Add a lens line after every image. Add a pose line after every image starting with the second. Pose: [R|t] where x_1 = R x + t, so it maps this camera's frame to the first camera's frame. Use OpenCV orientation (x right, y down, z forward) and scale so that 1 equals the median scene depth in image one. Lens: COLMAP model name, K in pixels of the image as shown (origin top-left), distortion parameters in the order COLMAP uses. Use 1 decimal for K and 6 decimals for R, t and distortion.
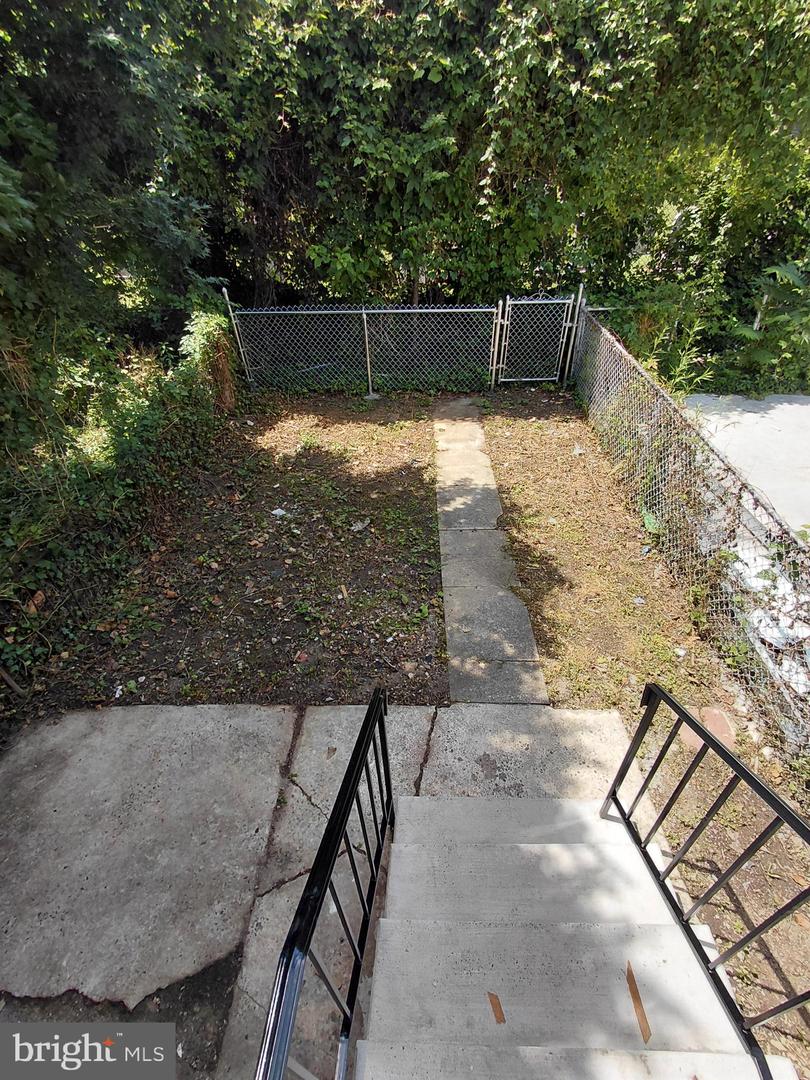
lens RADIAL K [[499.6, 0, 404.9], [0, 499.6, 540.6], [0, 0, 1]] dist [-0.011841, 0.003991]
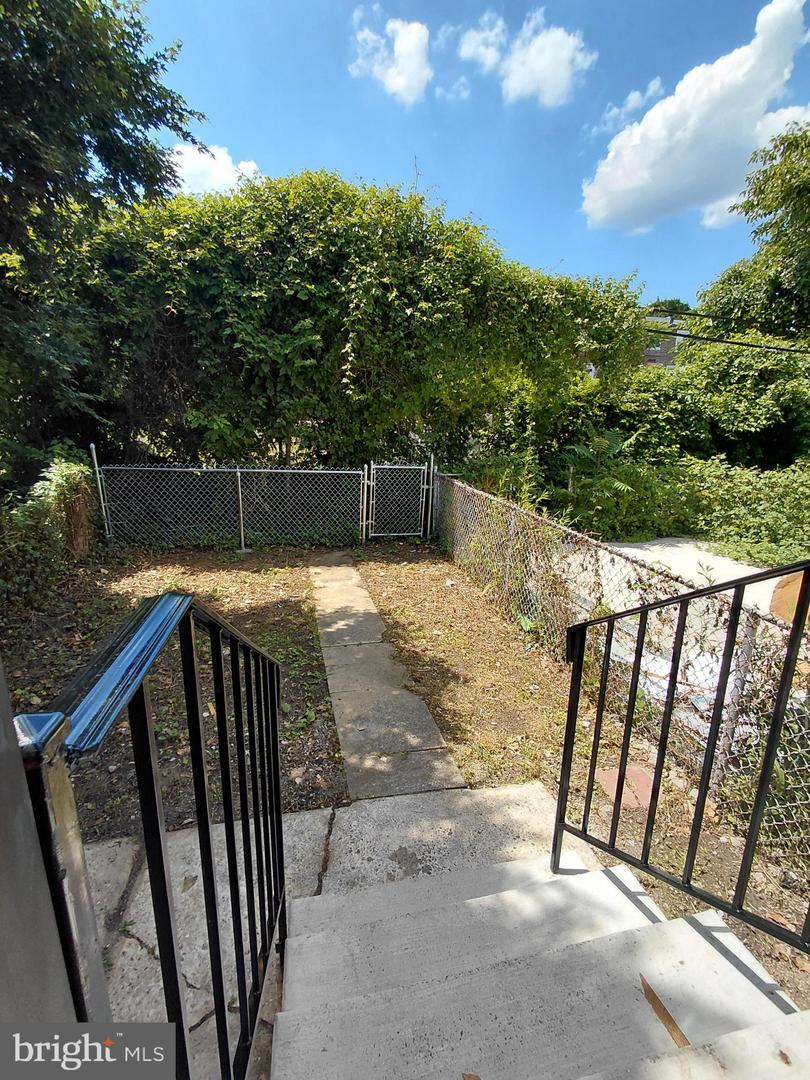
lens RADIAL K [[499.6, 0, 406.8], [0, 499.6, 540.0], [0, 0, 1]] dist [-0.011841, 0.003991]
pose [[0.965440, -0.006217, 0.260553, -0.018024], [0.113806, 0.909425, -0.399993, 0.176500], [-0.234466, 0.415821, 0.878702, 0.064968]]
